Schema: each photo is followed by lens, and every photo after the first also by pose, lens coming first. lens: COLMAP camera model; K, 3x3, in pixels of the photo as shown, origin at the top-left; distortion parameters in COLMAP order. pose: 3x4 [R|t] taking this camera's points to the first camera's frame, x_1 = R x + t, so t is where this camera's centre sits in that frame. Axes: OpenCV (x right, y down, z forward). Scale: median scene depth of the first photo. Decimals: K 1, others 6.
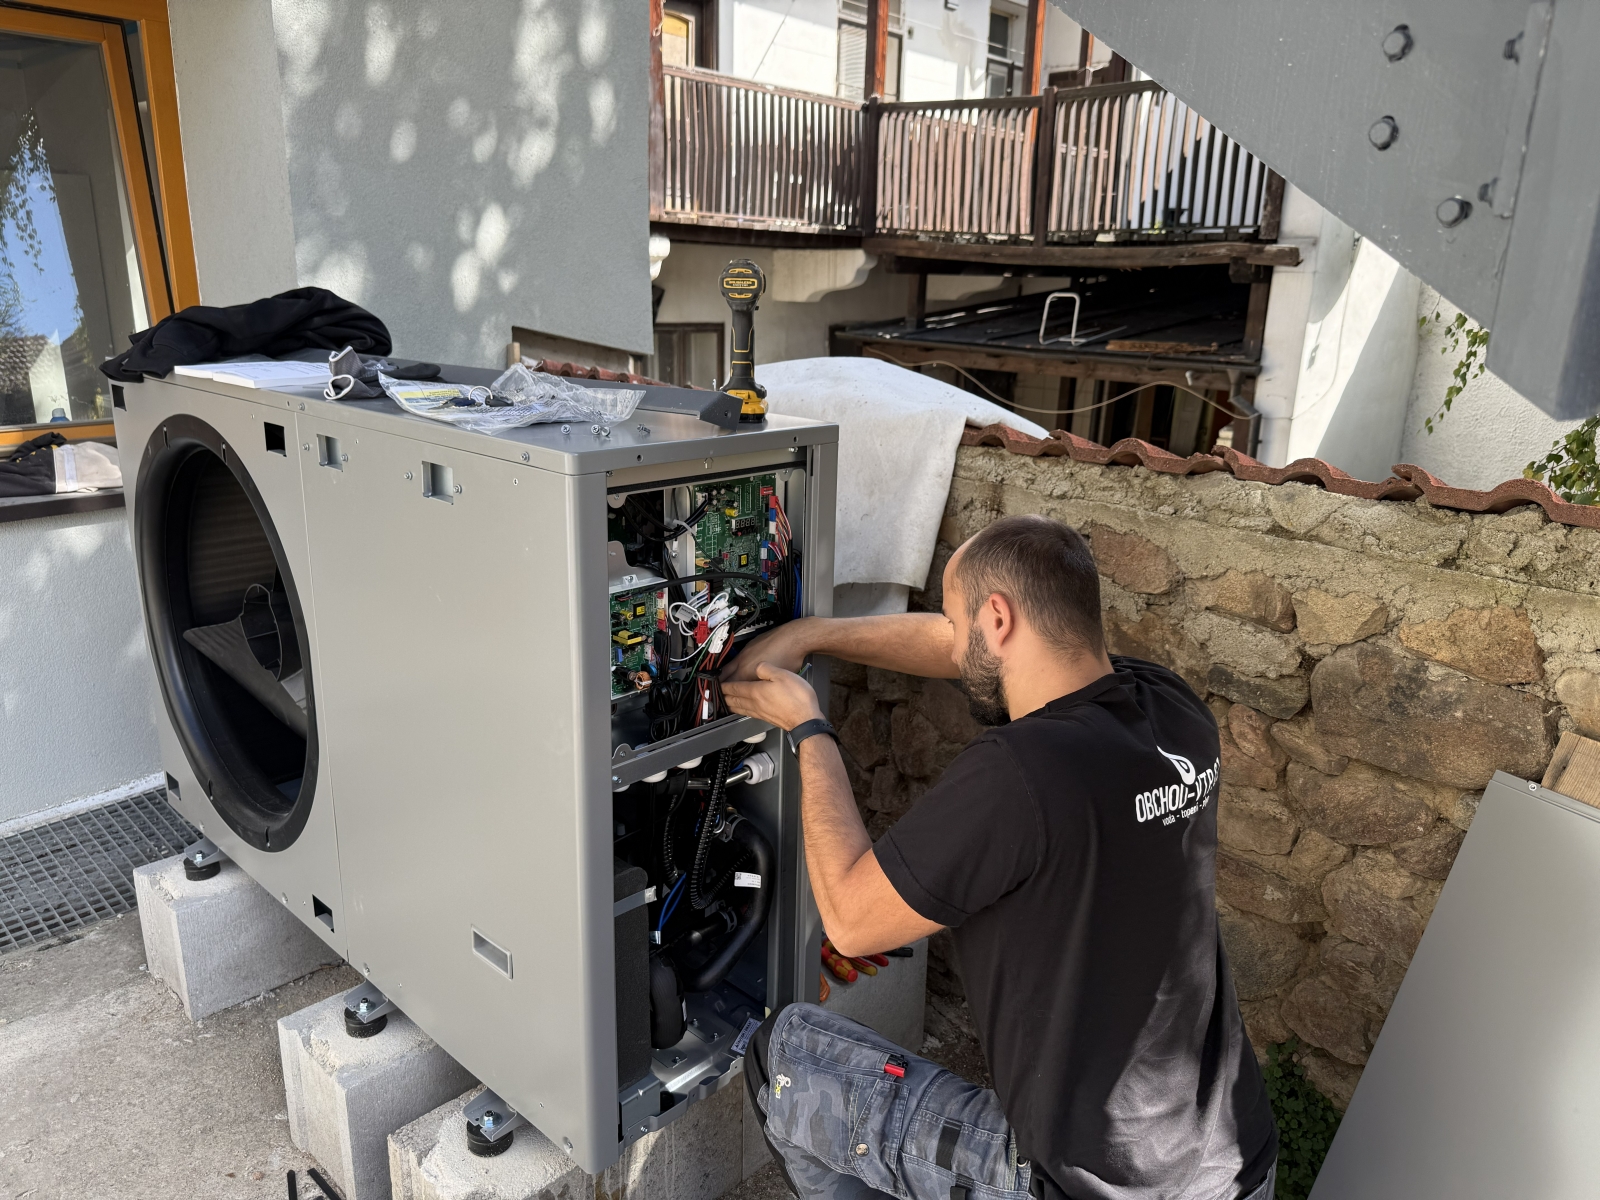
lens RADIAL K [[1151.1, 0, 800.0], [0, 1151.1, 600.0], [0, 0, 1]] dist [-0.008925, -0.002054]
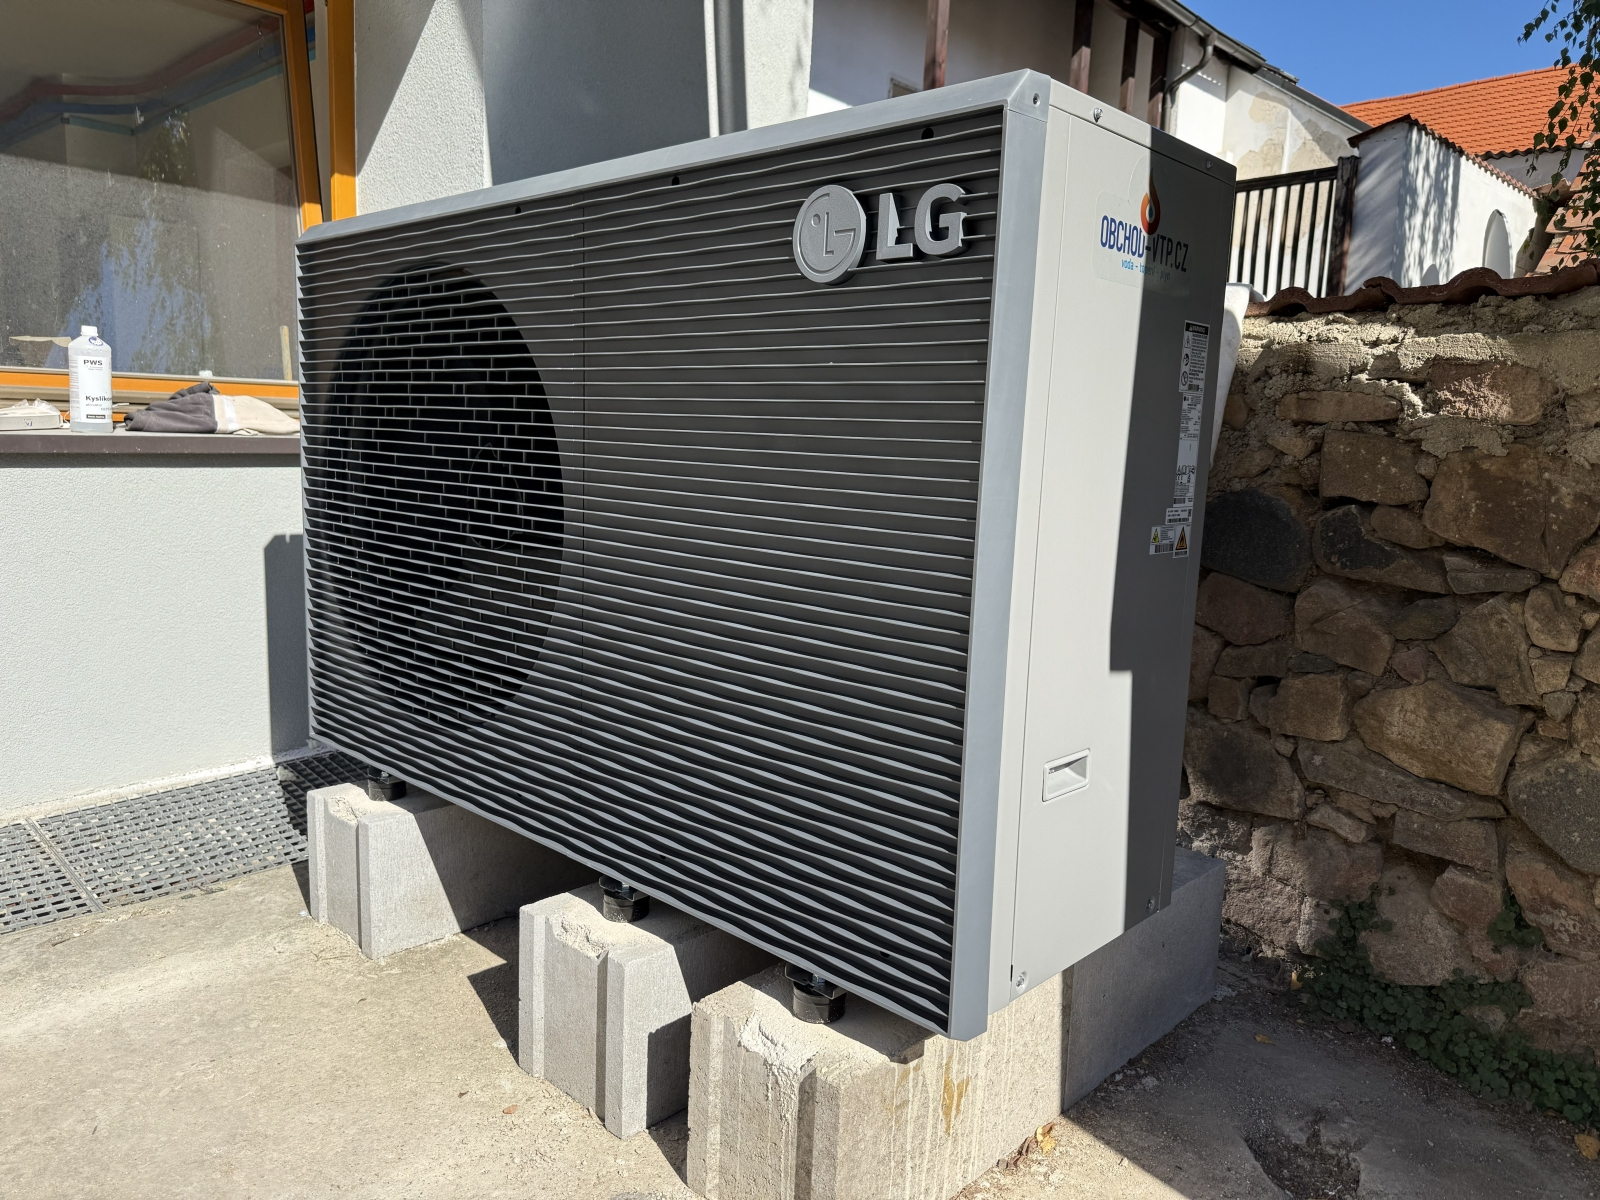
lens RADIAL K [[1145.7, 0, 793.2], [0, 1145.7, 605.5], [0, 0, 1]] dist [-0.006108, -0.007094]
pose [[0.999922, 0.012130, -0.003053, -0.263029], [-0.012425, 0.991420, -0.130126, 0.262858], [0.001448, 0.130154, 0.991493, 0.127053]]
